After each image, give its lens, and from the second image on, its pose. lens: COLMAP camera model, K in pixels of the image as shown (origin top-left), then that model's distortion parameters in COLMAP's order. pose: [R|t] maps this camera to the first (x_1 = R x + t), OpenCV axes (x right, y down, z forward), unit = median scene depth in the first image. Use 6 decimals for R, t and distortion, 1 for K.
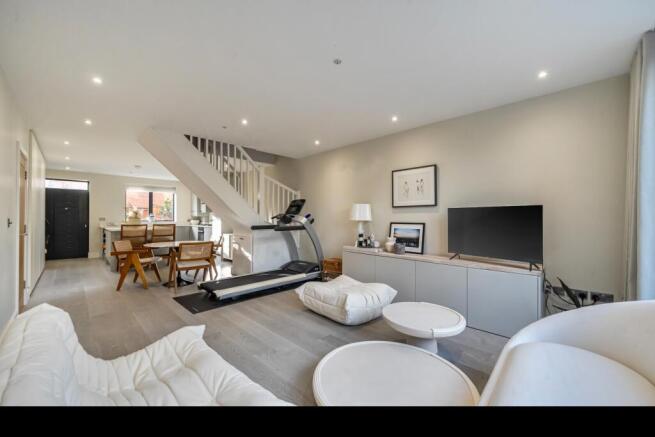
lens RADIAL K [[272.0, 0, 327.5], [0, 272.0, 215.2], [0, 0, 1]] dist [0.002005, -0.000076]
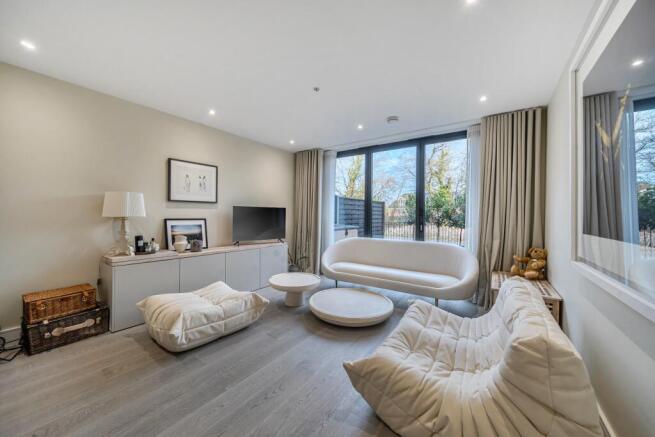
lens RADIAL K [[243.3, 0, 330.1], [0, 243.3, 212.4], [0, 0, 1]] dist [0.000151, 0.000074]
pose [[-0.206902, 0.003337, 0.978356, -0.672840], [-0.023304, 0.999694, -0.008338, 0.001938], [-0.978084, -0.024524, -0.206761, 0.727248]]
